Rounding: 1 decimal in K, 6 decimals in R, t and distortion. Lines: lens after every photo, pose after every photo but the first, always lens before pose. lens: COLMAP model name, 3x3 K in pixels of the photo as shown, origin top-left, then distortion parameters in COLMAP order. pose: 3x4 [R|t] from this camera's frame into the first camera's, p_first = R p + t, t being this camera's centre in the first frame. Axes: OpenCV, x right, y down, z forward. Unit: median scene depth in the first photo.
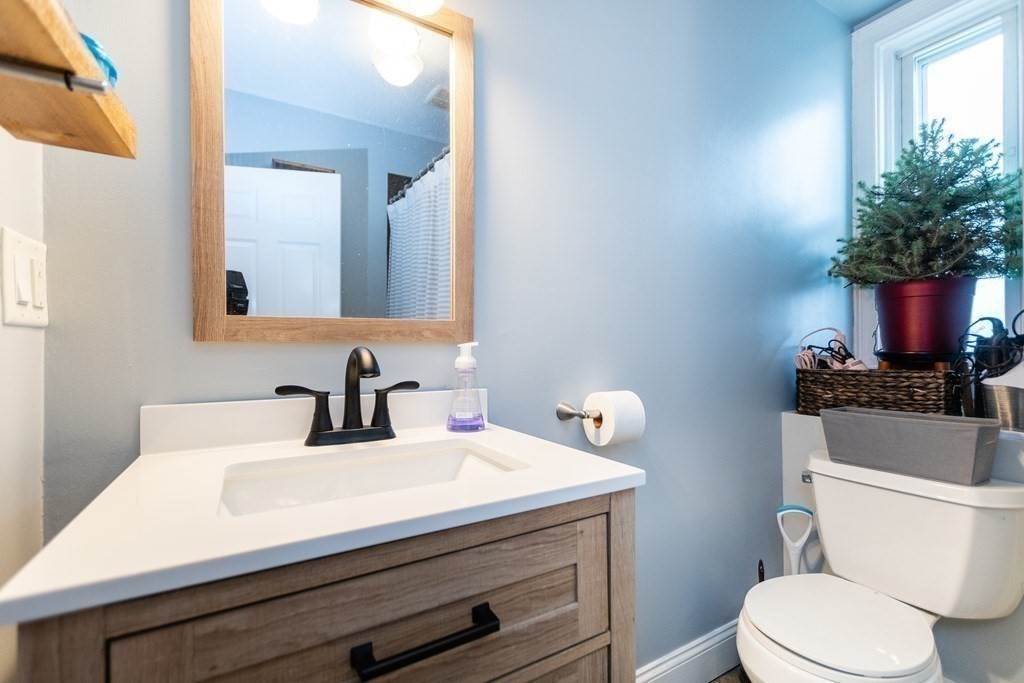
lens RADIAL K [[448.9, 0, 513.0], [0, 448.9, 310.2], [0, 0, 1]] dist [0.015945, -0.011821]
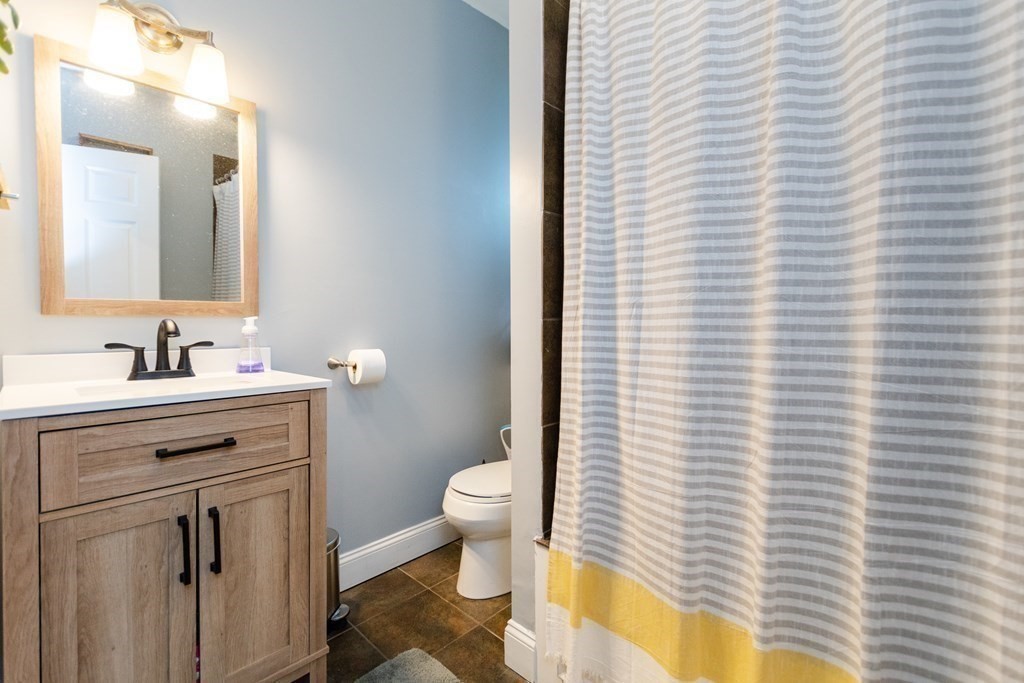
lens RADIAL K [[448.9, 0, 513.0], [0, 448.9, 310.2], [0, 0, 1]] dist [0.015945, -0.011821]
pose [[0.958152, 0.008633, 0.286130, 0.379559], [-0.023090, 0.998619, 0.047192, -0.053946], [-0.285327, -0.051824, 0.957028, -0.885535]]
